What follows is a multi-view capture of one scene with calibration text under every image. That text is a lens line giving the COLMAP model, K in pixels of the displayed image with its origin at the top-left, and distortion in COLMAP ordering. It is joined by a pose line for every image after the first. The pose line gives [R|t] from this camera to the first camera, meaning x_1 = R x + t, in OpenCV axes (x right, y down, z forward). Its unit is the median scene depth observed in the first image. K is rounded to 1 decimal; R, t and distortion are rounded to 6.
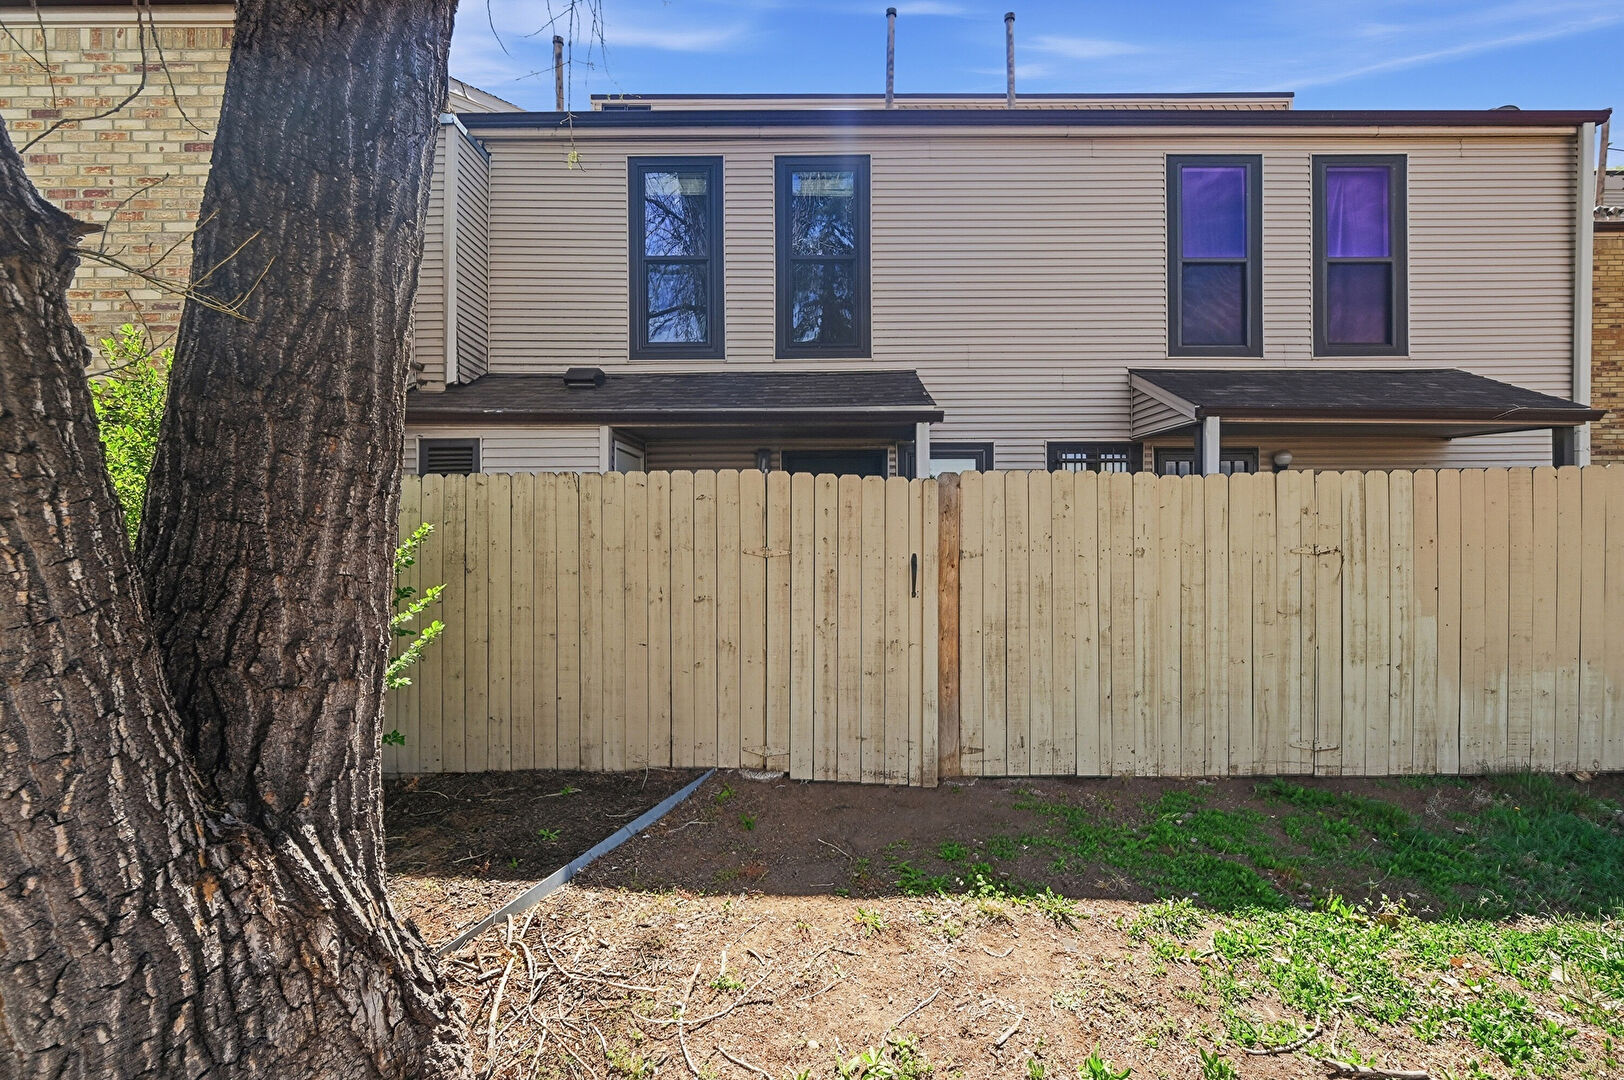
lens RADIAL K [[670.2, 0, 812.2], [0, 670.2, 523.2], [0, 0, 1]] dist [-0.000715, 0.000227]
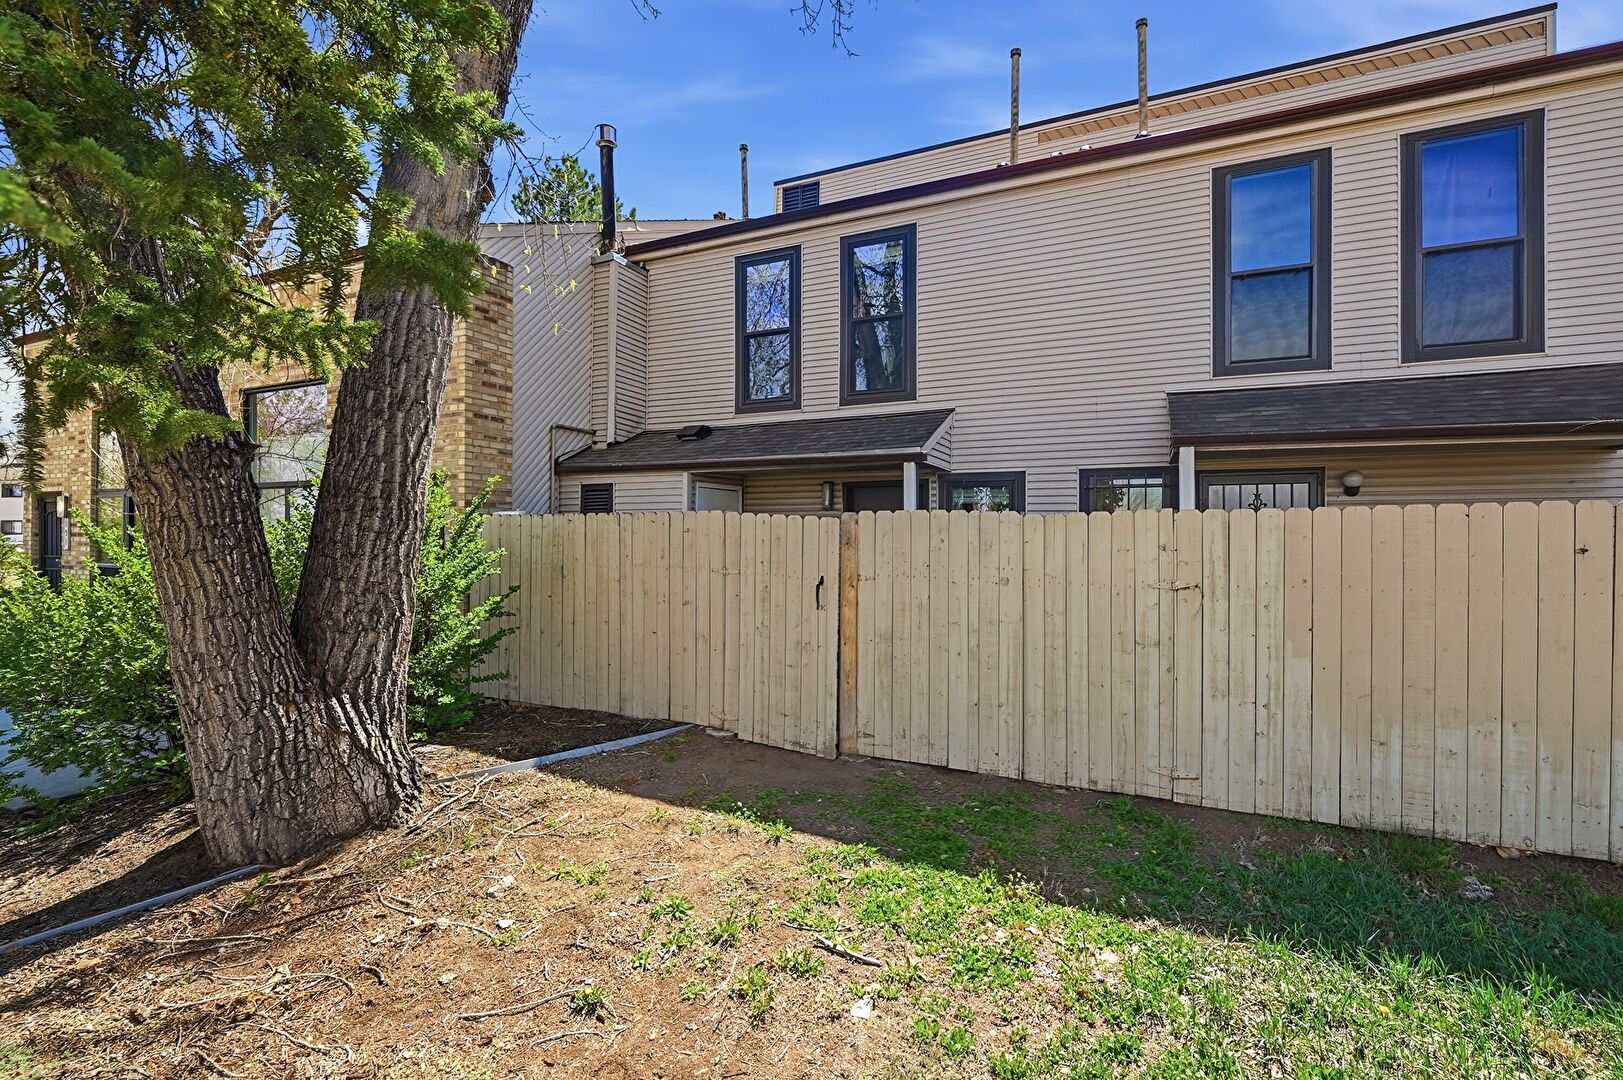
lens RADIAL K [[655.2, 0, 819.0], [0, 655.2, 528.2], [0, 0, 1]] dist [-0.001221, -0.000013]
pose [[0.918243, 0.005424, -0.395979, 0.643757], [-0.005833, 0.999983, 0.000171, -0.045813], [0.395974, 0.002153, 0.918259, -0.155560]]
